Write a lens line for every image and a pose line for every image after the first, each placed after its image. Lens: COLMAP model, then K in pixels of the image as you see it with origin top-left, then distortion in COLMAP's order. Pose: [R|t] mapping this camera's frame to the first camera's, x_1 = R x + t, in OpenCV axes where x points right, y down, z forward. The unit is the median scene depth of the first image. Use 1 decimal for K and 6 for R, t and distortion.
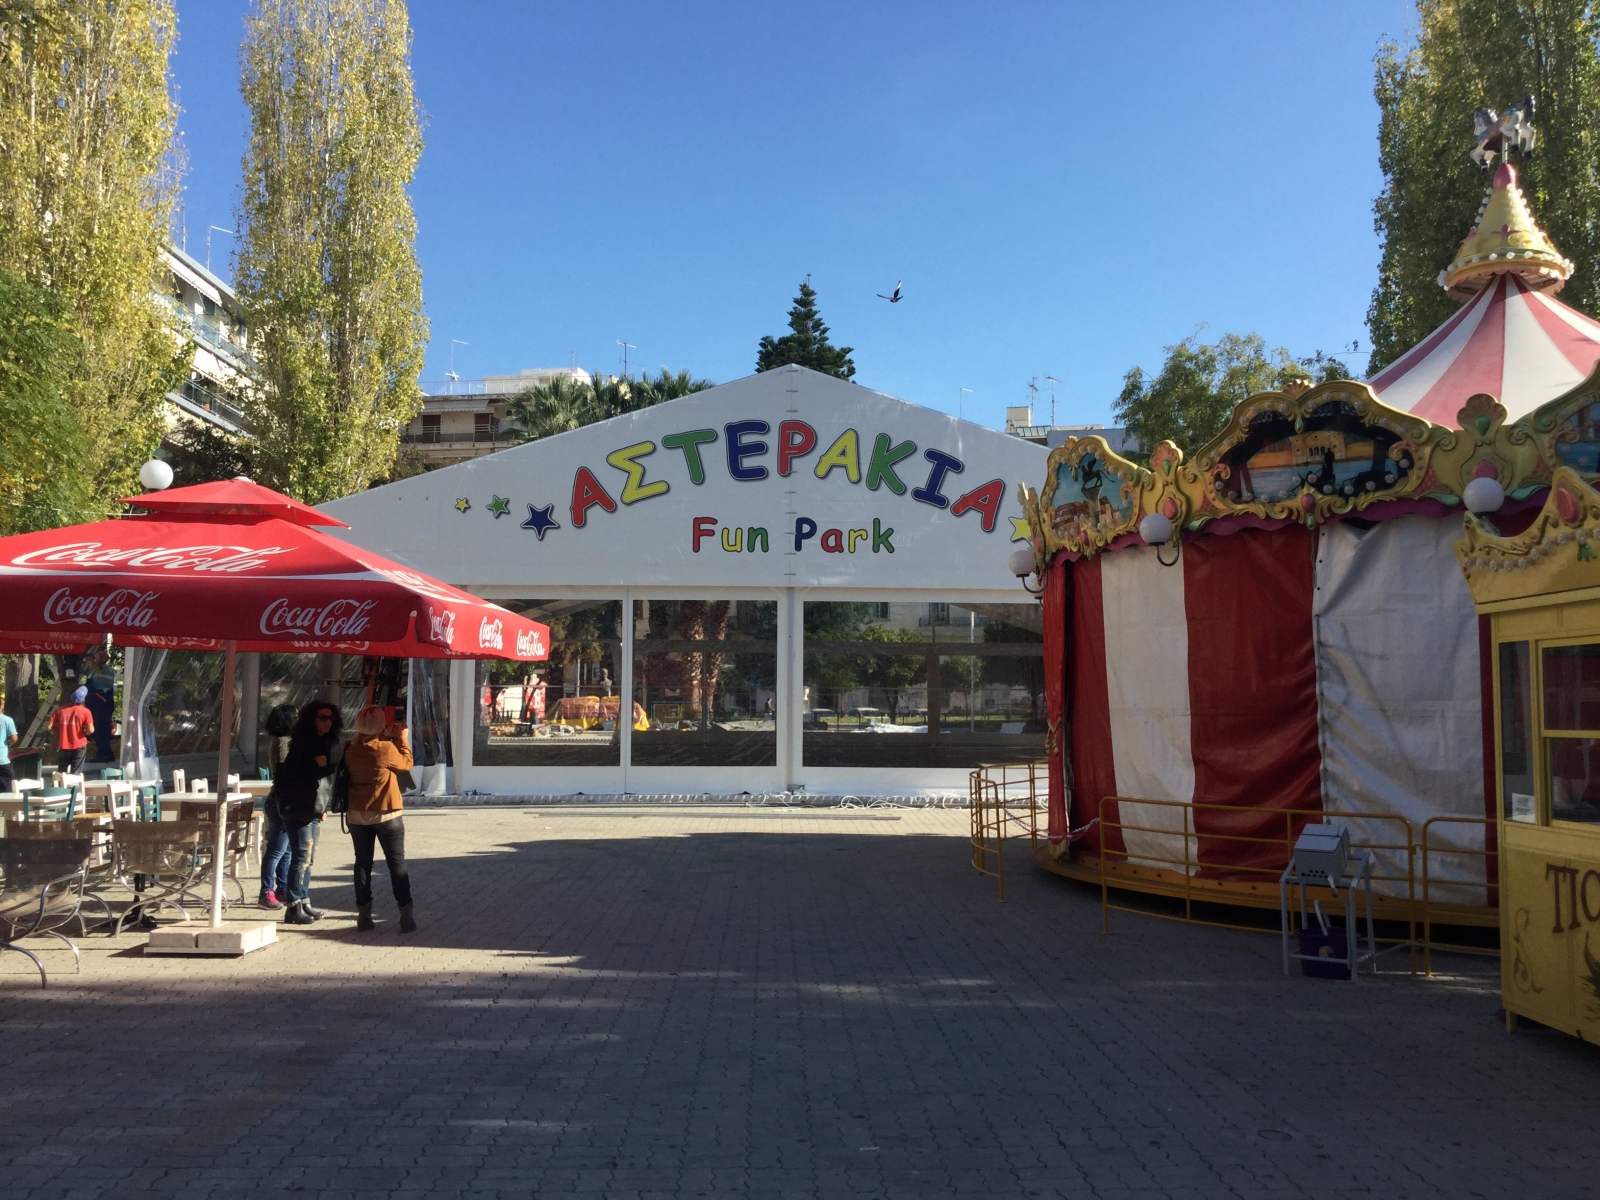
lens RADIAL K [[1675.9, 0, 797.8], [0, 1675.9, 542.2], [0, 0, 1]] dist [0.170630, -0.348662]
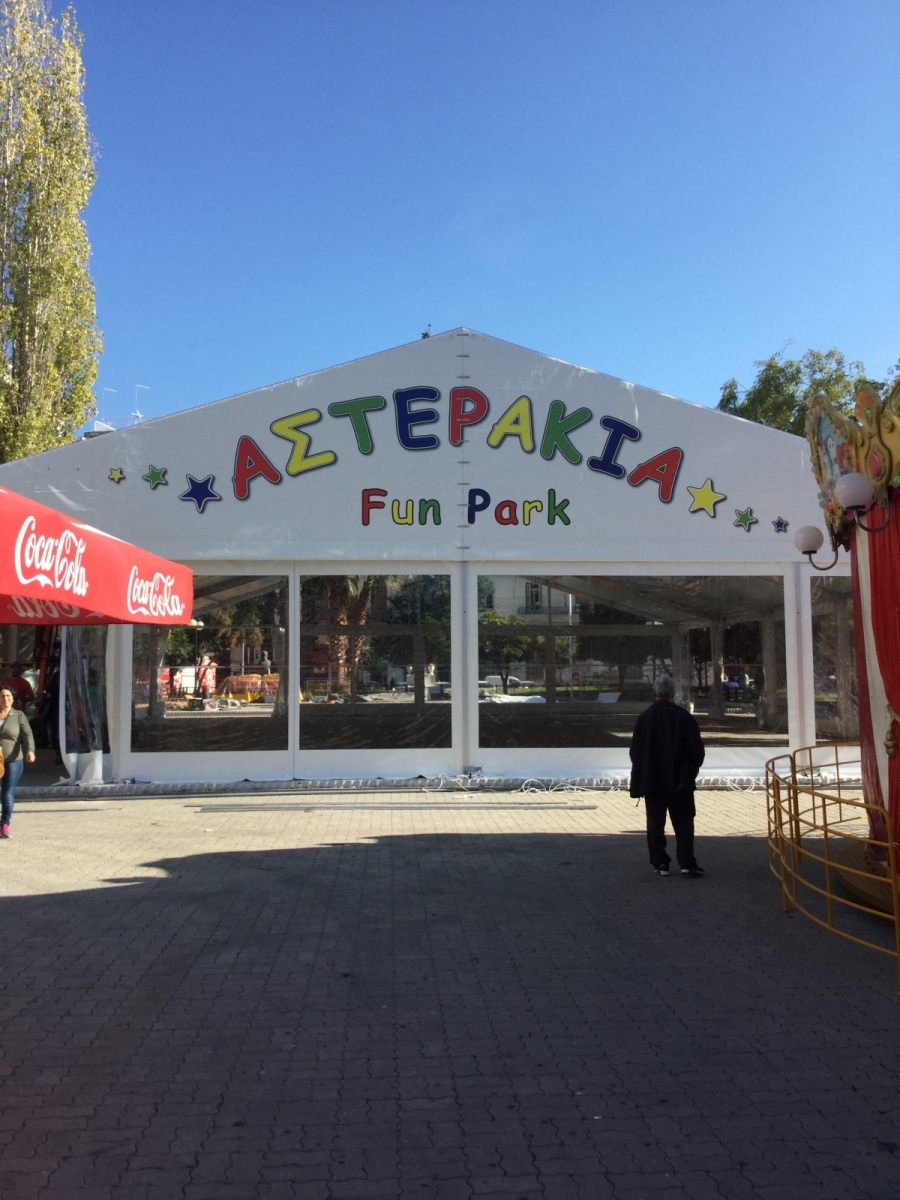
lens RADIAL K [[1259.2, 0, 442.8], [0, 1259.2, 562.4], [0, 0, 1]] dist [0.167295, -0.360418]
pose [[0.999580, -0.008963, 0.027556, -0.036122], [0.008810, 0.999945, 0.005674, 0.023216], [-0.027606, -0.005429, 0.999604, 0.277845]]
